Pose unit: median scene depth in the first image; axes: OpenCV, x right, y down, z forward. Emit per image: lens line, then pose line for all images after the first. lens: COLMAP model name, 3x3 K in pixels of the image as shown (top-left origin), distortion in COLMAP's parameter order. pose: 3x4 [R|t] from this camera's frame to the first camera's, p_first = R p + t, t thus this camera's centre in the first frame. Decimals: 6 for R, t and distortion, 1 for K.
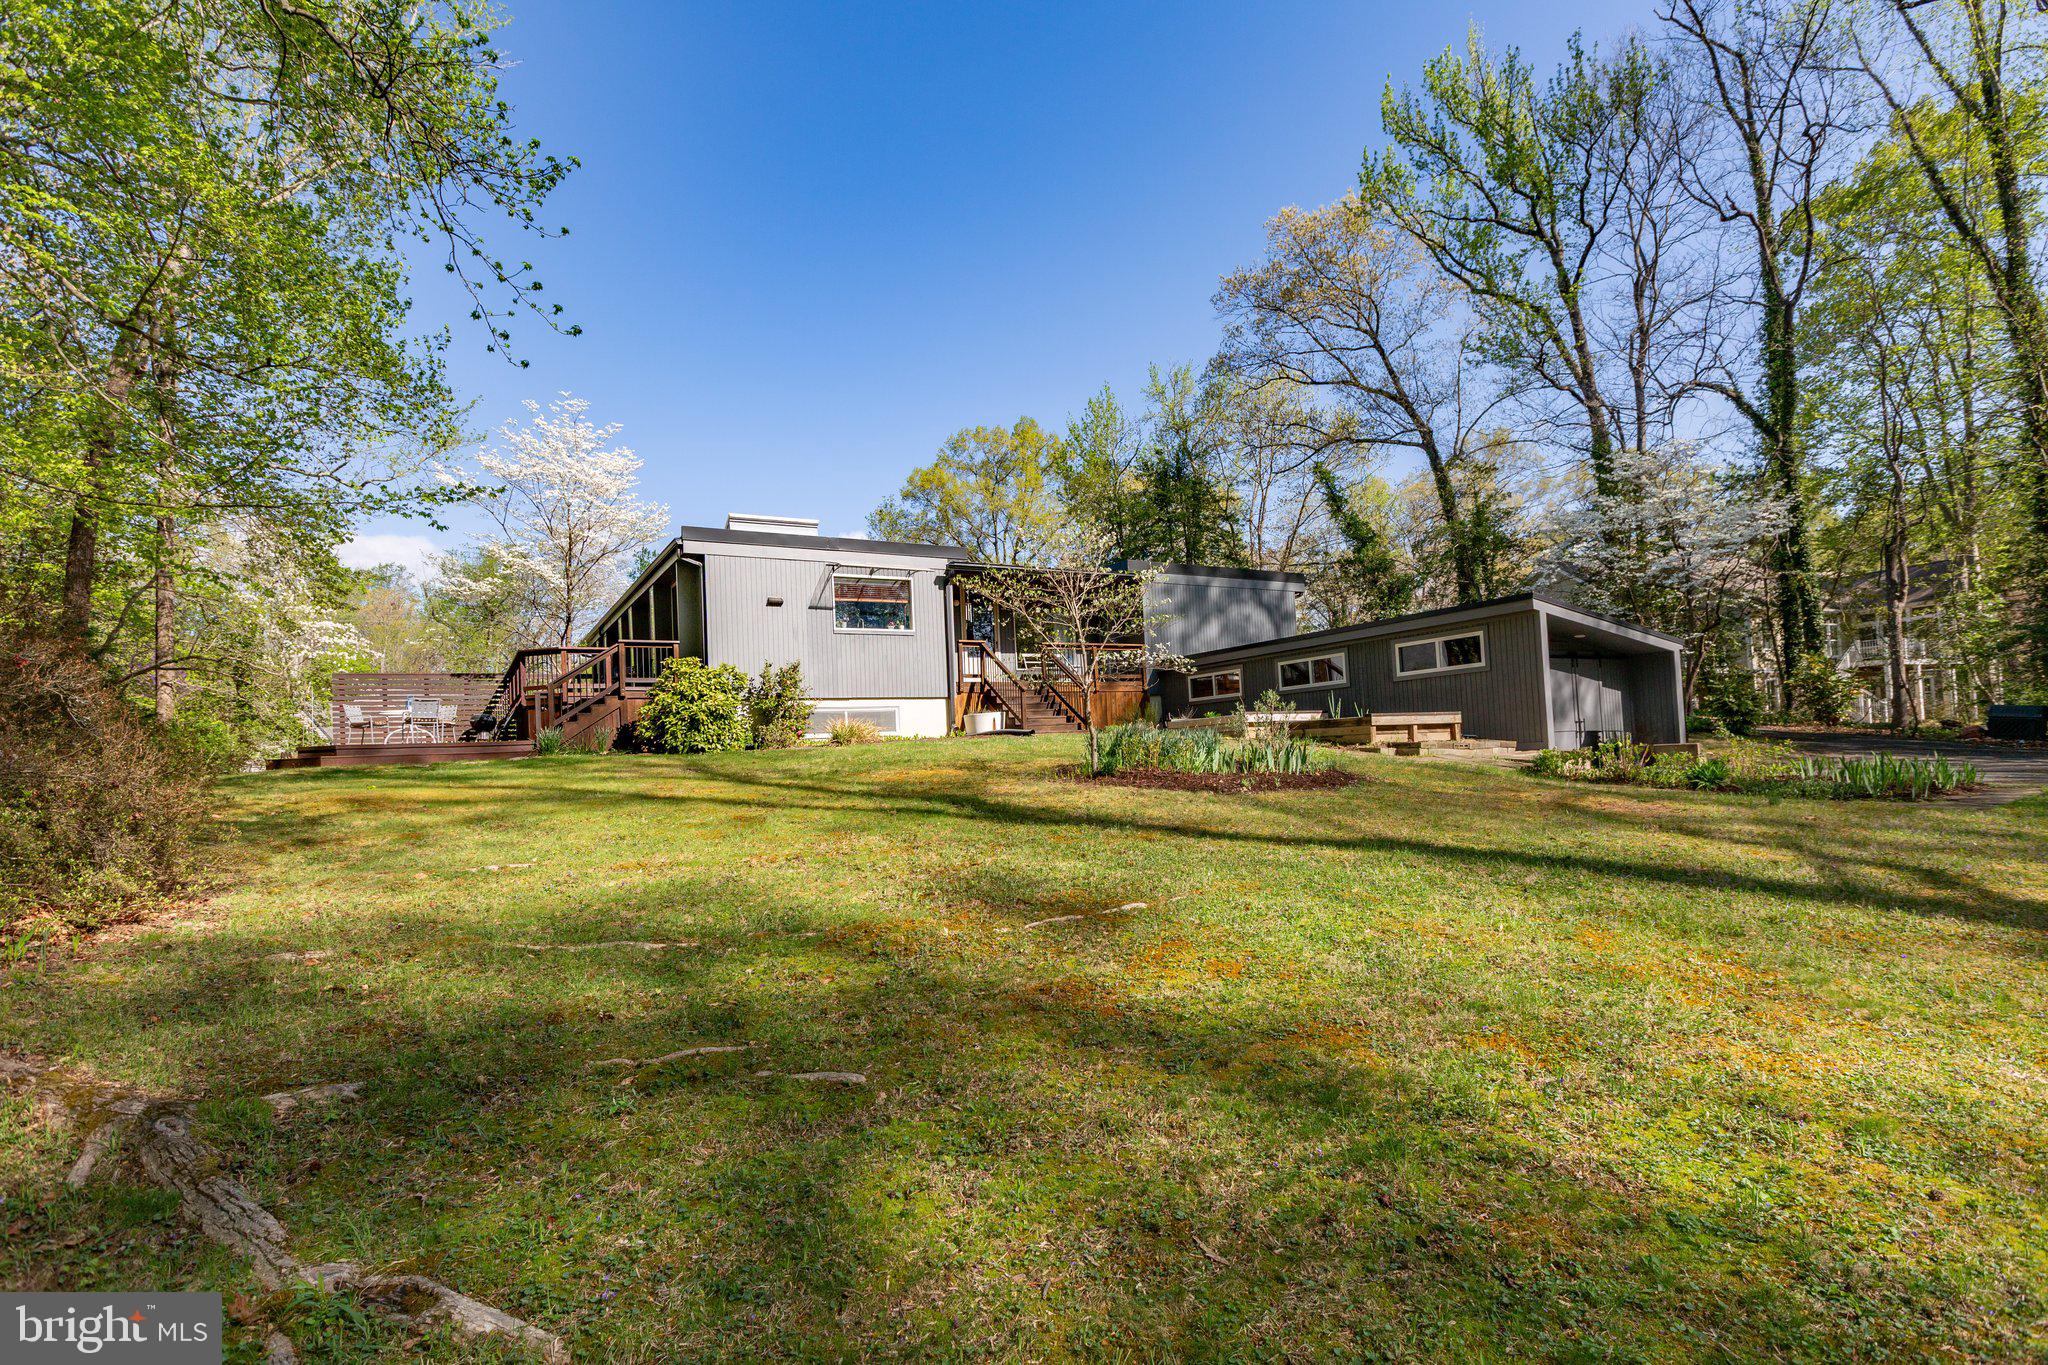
lens RADIAL K [[997.8, 0, 1014.3], [0, 997.8, 729.2], [0, 0, 1]] dist [-0.000600, -0.000063]
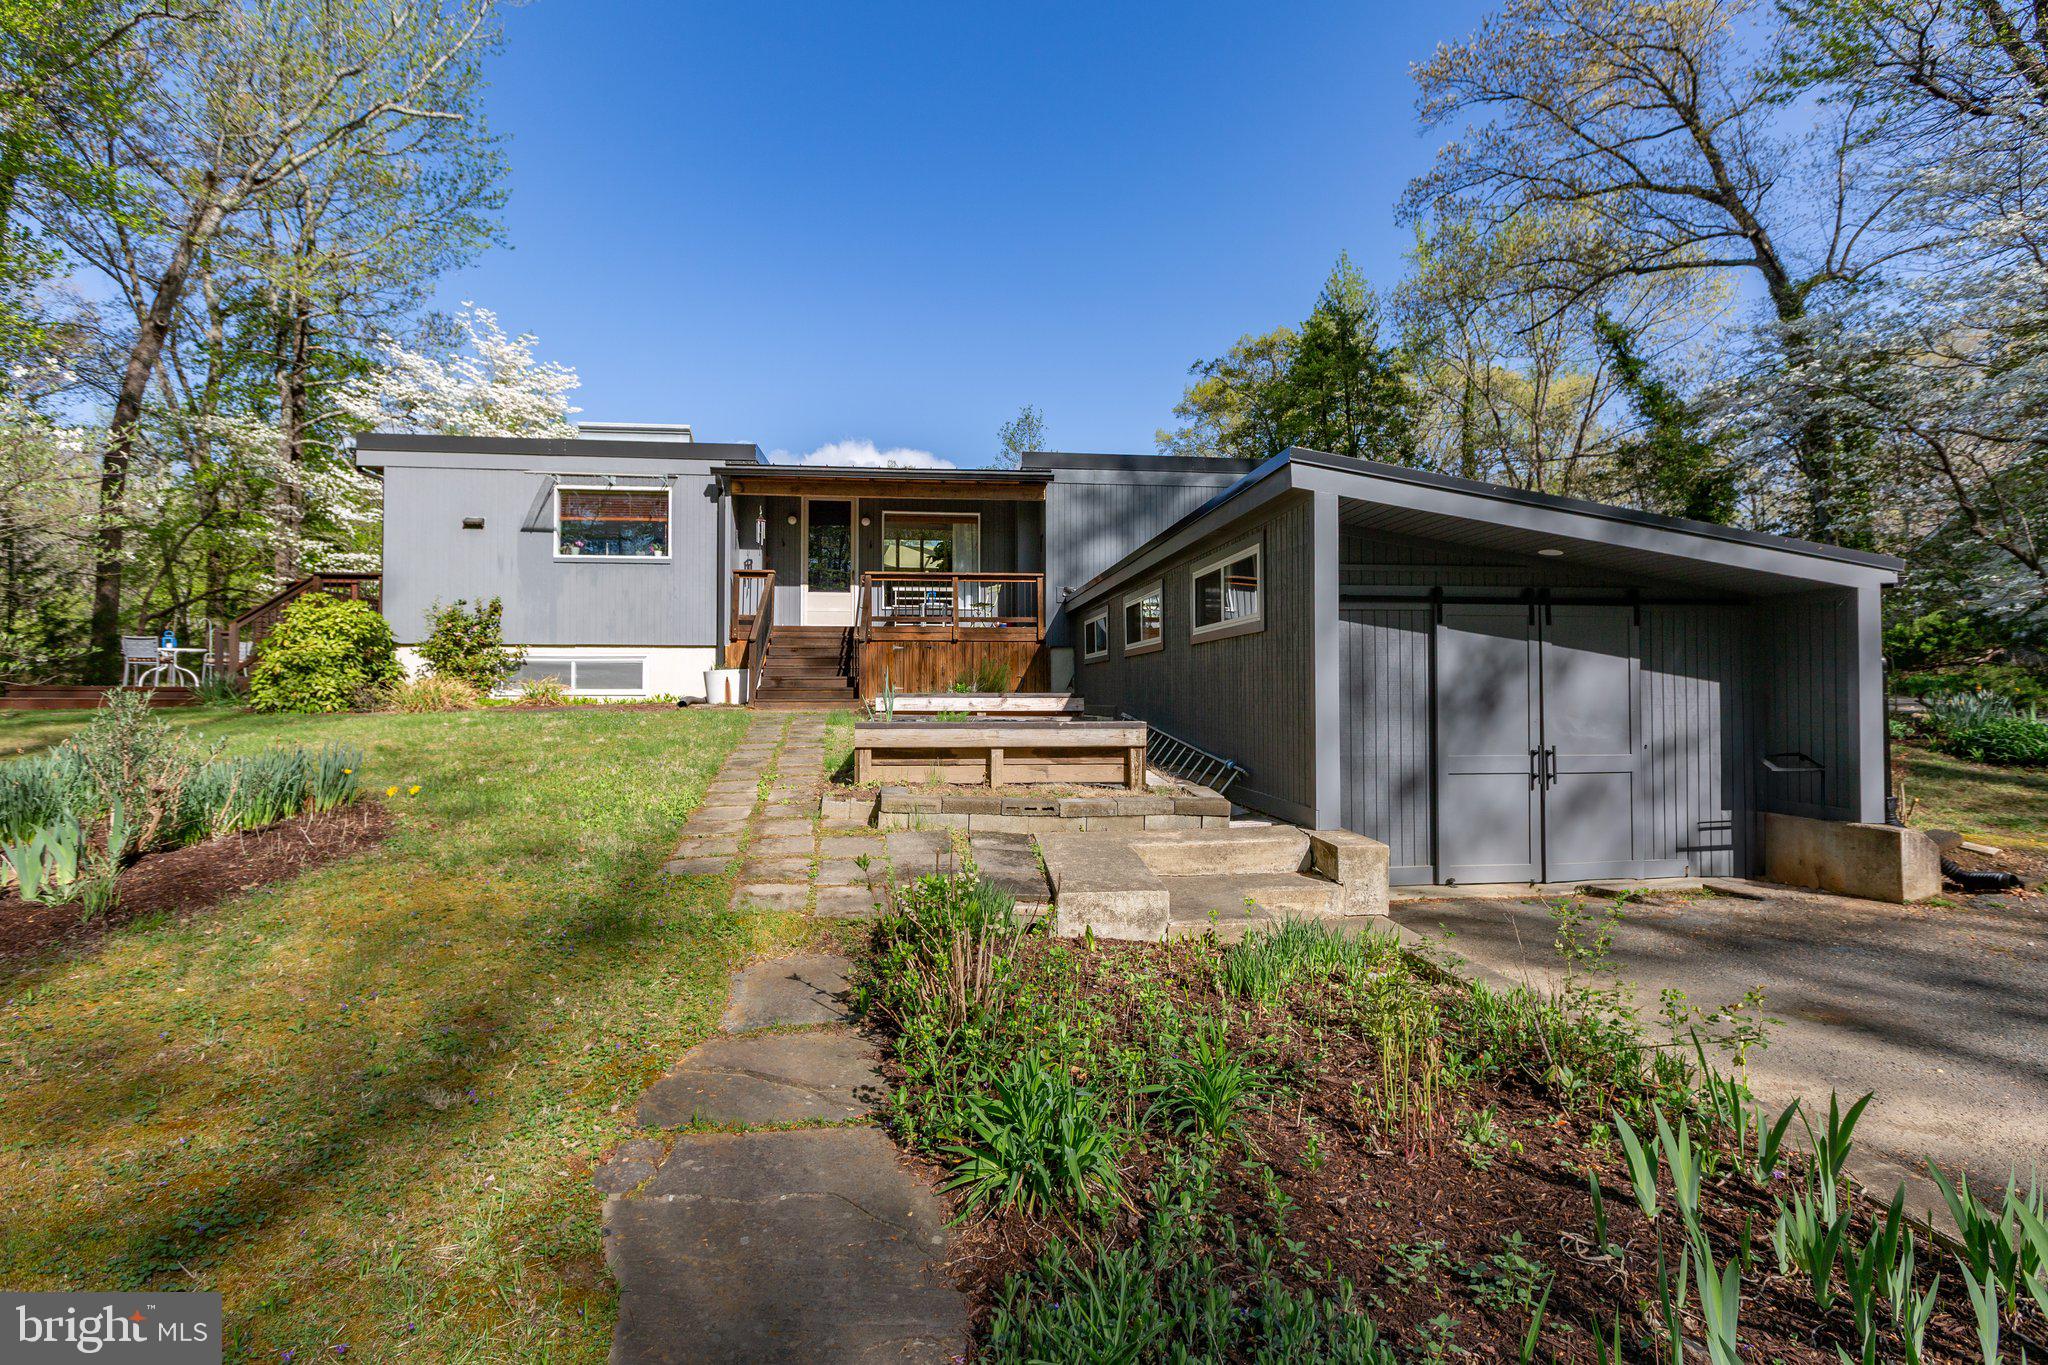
lens RADIAL K [[938.1, 0, 1024.0], [0, 938.1, 682.5], [0, 0, 1]] dist [0.001379, 0.000550]
pose [[0.914361, 0.041998, -0.402717, 0.442473], [-0.028460, 0.998812, 0.039545, -0.039684], [0.403899, -0.024697, 0.914470, 0.455509]]
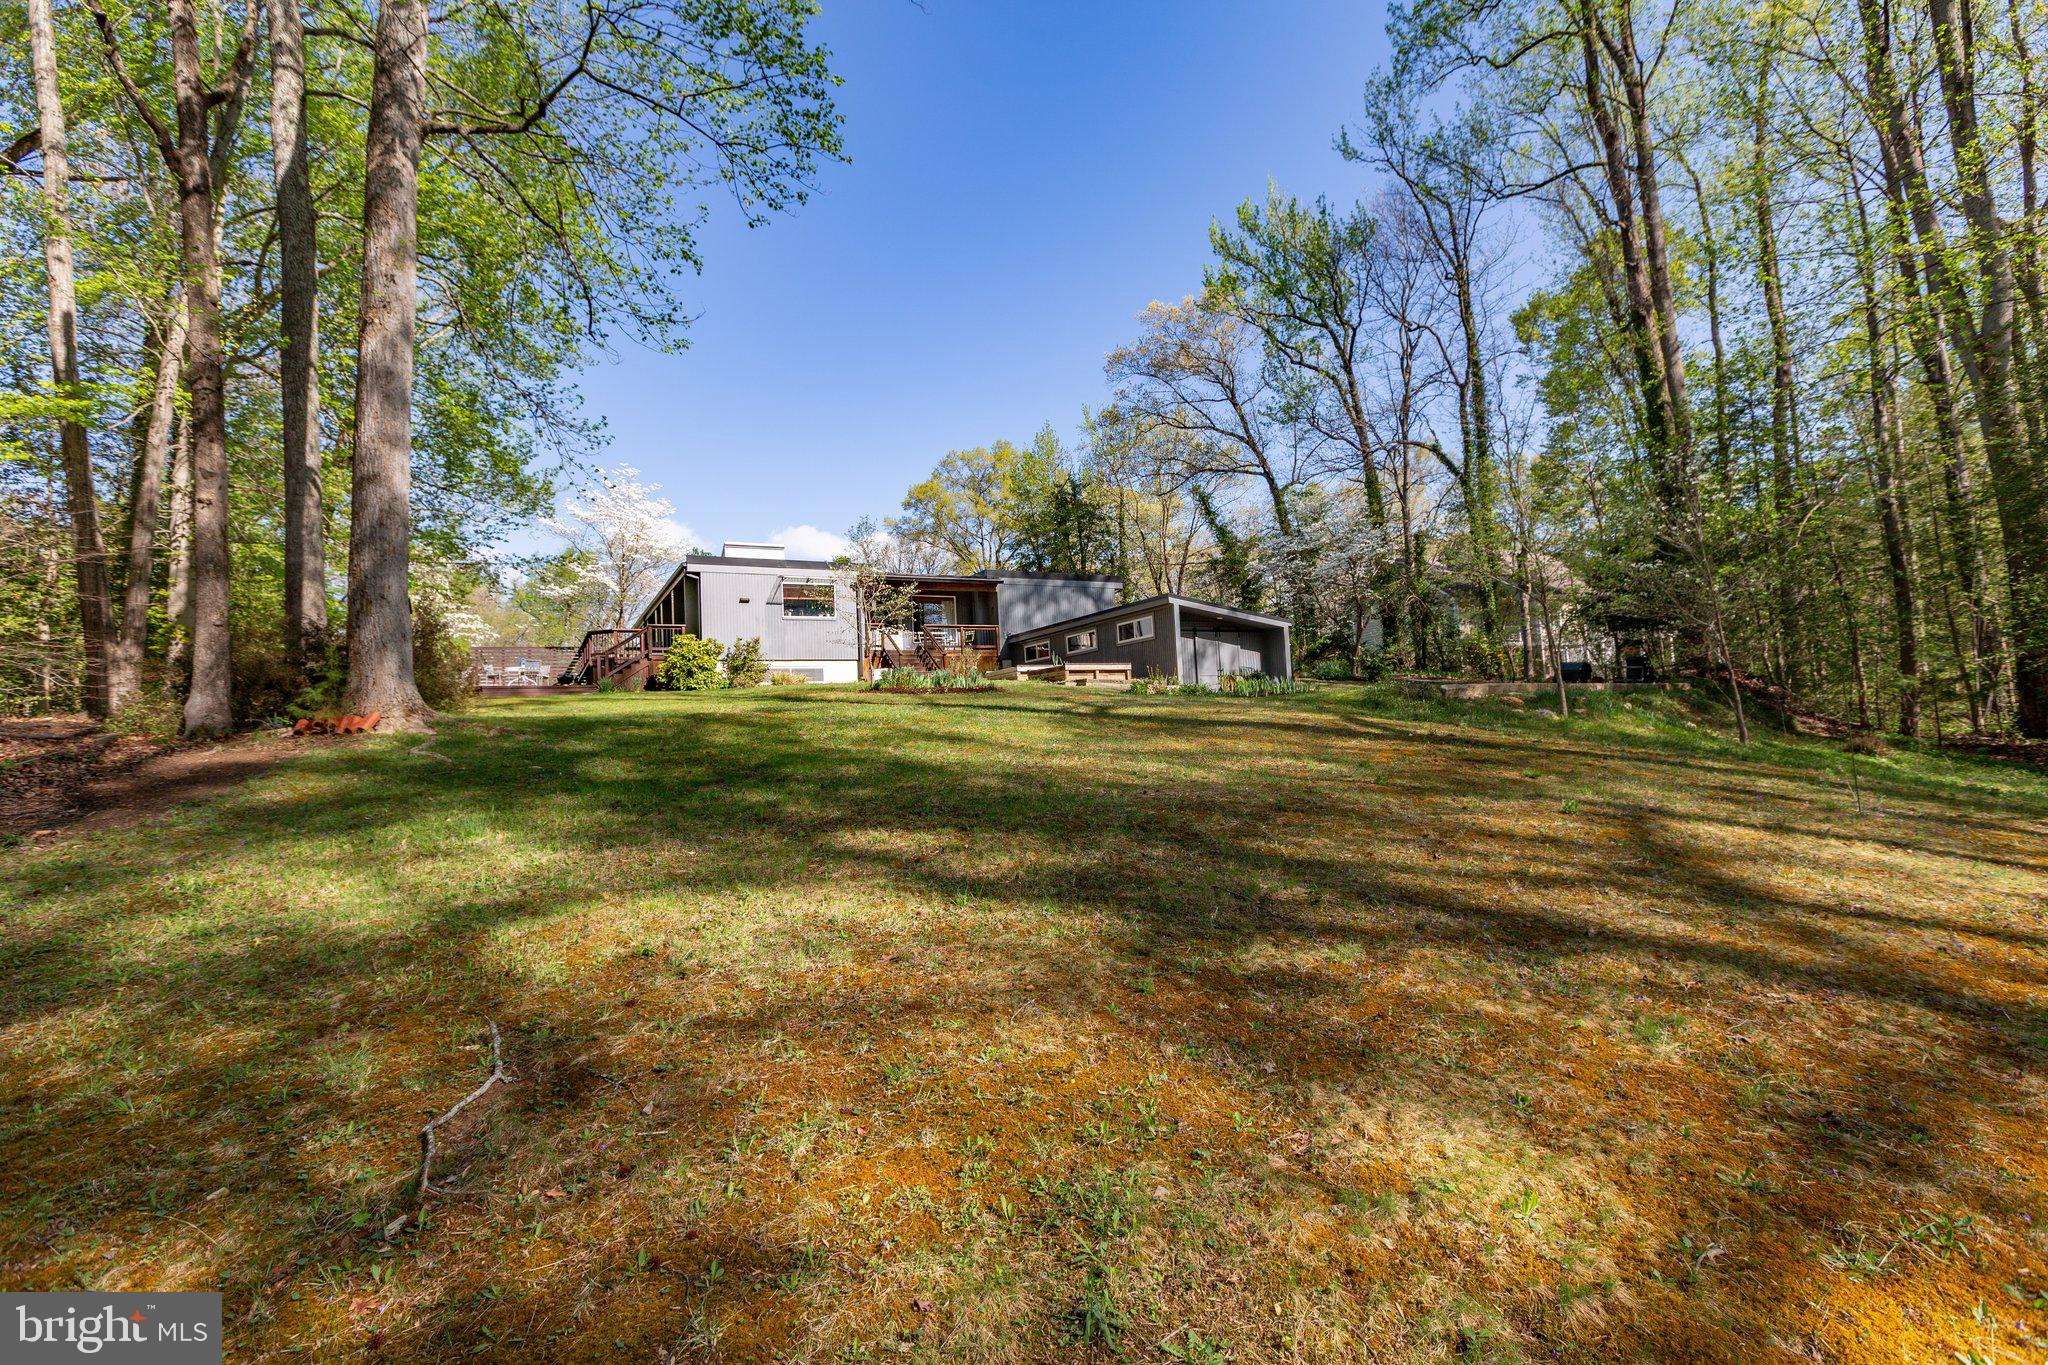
lens RADIAL K [[938.1, 0, 1024.0], [0, 938.1, 682.5], [0, 0, 1]] dist [0.001379, 0.000550]
pose [[0.999572, -0.004637, -0.028886, 0.241621], [0.003866, 0.999636, -0.026694, 0.045299], [0.028999, 0.026571, 0.999226, -0.475897]]
